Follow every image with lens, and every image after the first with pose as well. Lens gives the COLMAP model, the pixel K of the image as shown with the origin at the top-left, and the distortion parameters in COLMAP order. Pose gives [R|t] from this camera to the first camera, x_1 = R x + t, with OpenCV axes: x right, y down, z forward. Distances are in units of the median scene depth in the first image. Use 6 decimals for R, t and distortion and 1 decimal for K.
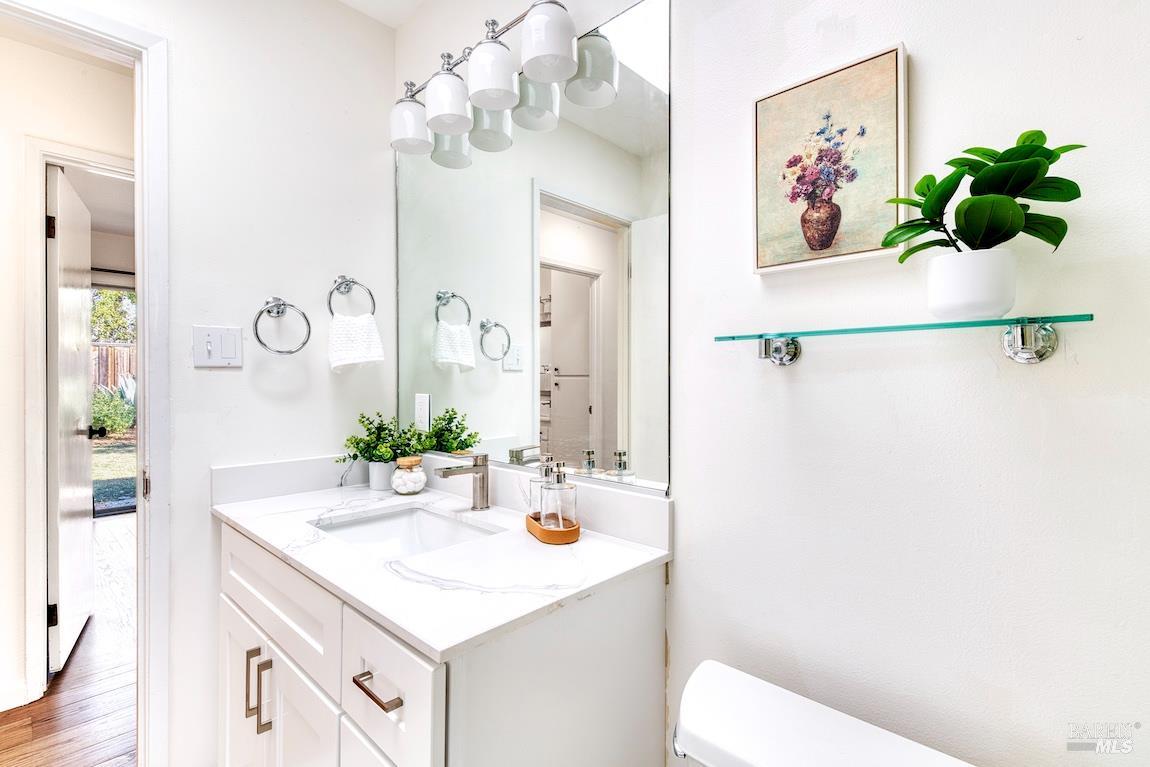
lens RADIAL K [[531.0, 0, 580.0], [0, 531.0, 378.7], [0, 0, 1]] dist [0.002679, 0.000197]
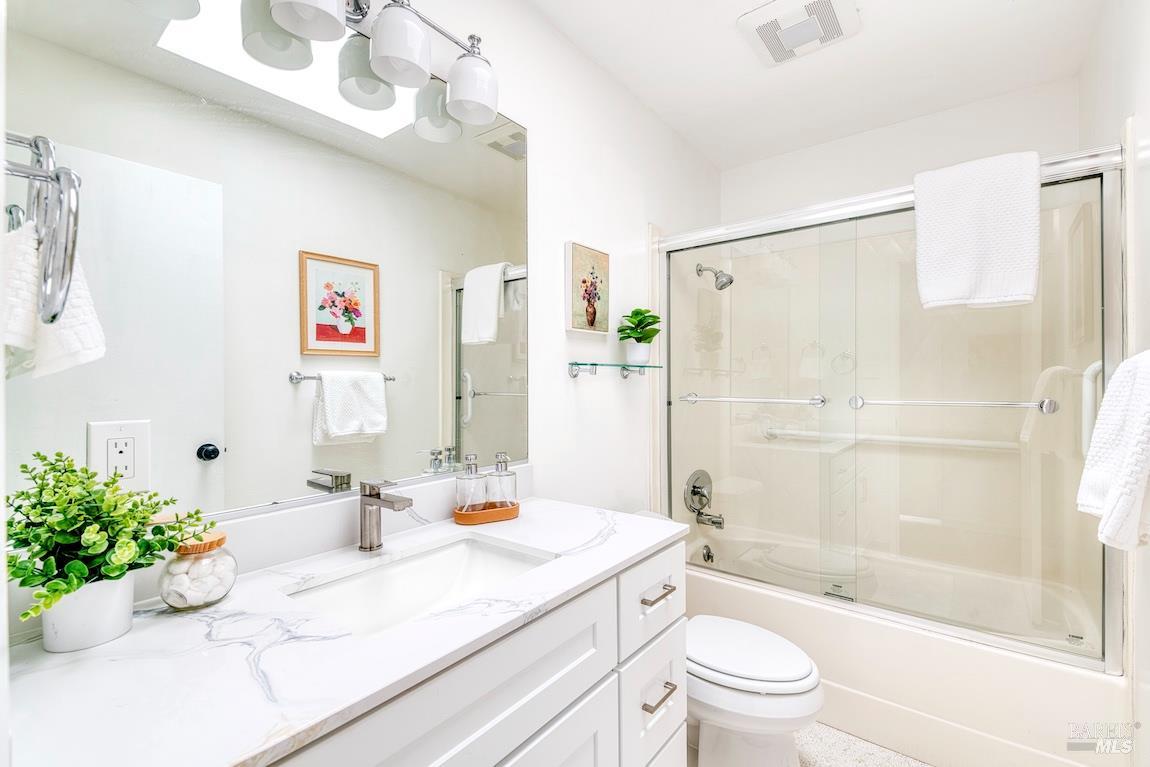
lens RADIAL K [[503.4, 0, 576.3], [0, 503.4, 375.2], [0, 0, 1]] dist [-0.000309, -0.000019]
pose [[-0.086743, 0.010069, 0.996180, -1.619438], [0.004469, 0.999943, -0.009718, -0.016645], [-0.996221, 0.003609, -0.086783, 1.232284]]
